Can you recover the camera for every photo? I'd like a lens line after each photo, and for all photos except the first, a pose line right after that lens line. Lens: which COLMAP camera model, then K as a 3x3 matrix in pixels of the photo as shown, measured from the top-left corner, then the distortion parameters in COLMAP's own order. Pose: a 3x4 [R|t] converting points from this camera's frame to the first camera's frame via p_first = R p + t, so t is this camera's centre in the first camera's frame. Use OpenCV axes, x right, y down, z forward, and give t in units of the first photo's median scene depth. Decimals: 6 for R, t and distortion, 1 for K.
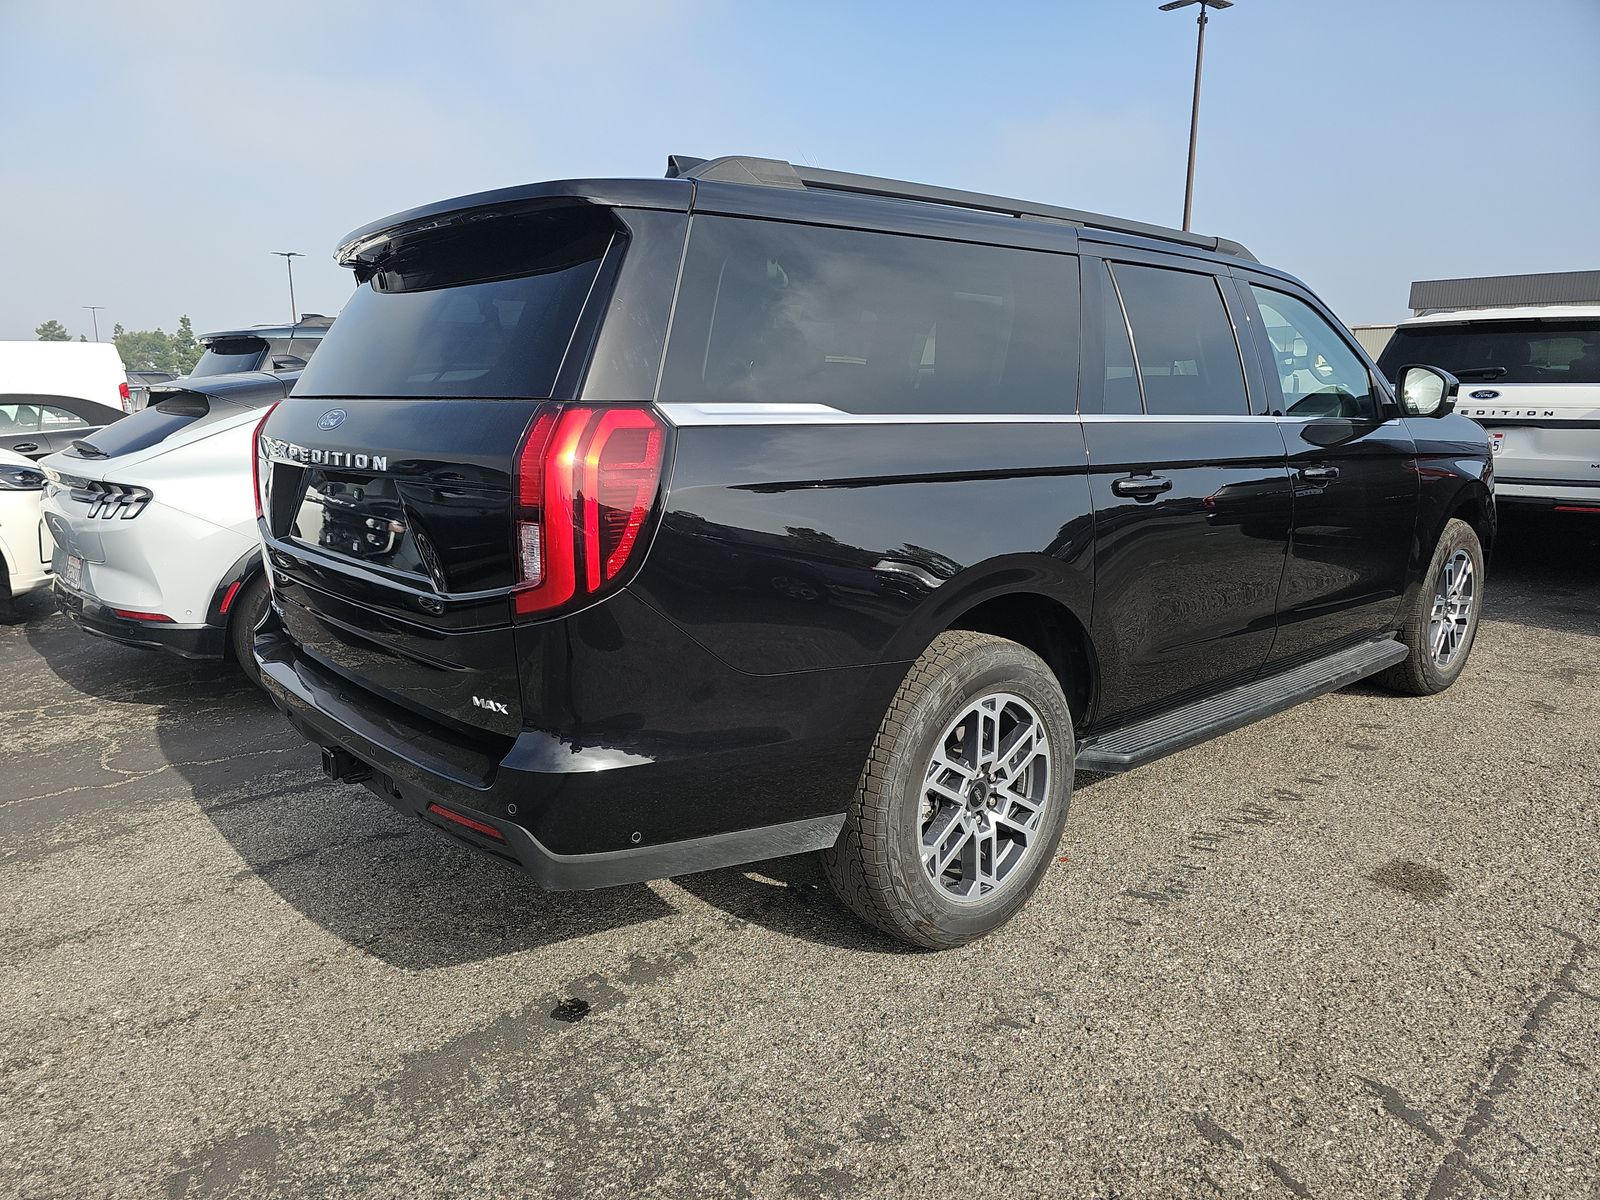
lens RADIAL K [[1090.4, 0, 800.0], [0, 1090.4, 600.0], [0, 0, 1]] dist [0.005743, 0.002128]
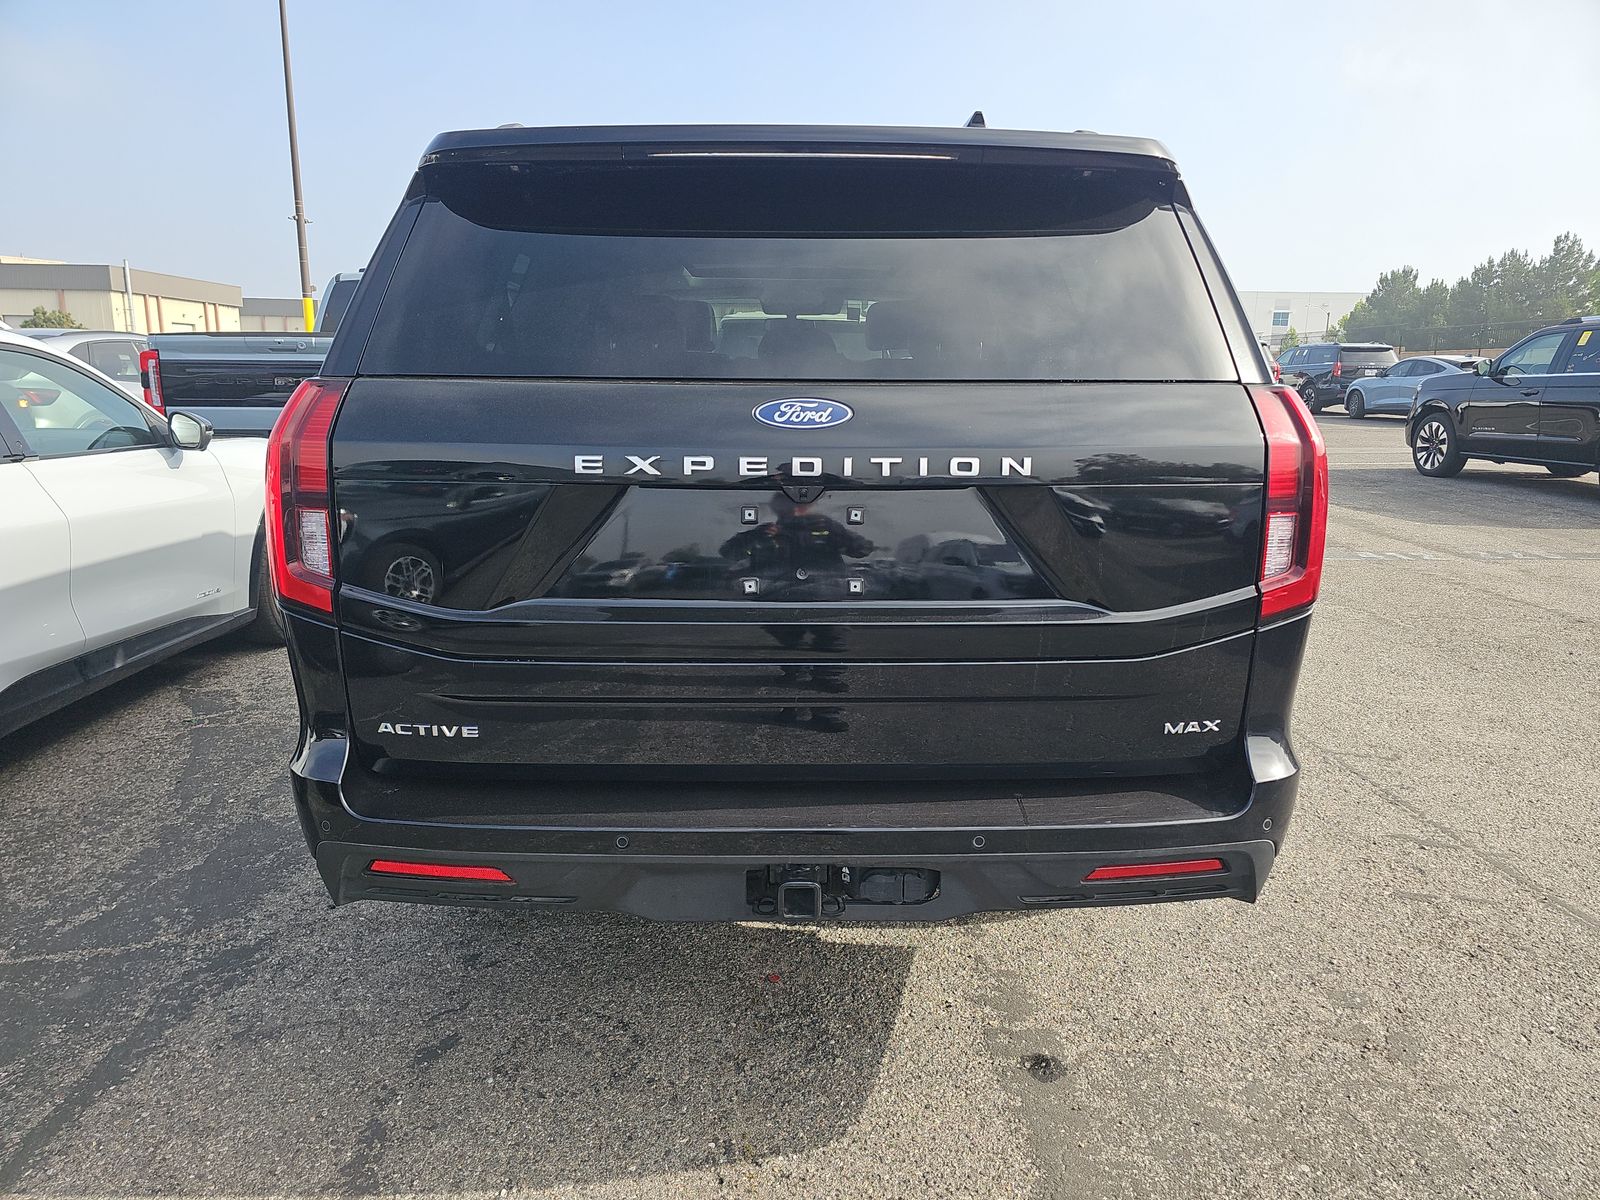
lens RADIAL K [[1090.4, 0, 800.0], [0, 1090.4, 600.0], [0, 0, 1]] dist [0.005743, 0.002128]
pose [[0.649729, -0.162375, 0.742621, -0.863272], [0.145330, 0.985434, 0.088316, -0.097941], [-0.746144, 0.050543, 0.663863, 0.494925]]
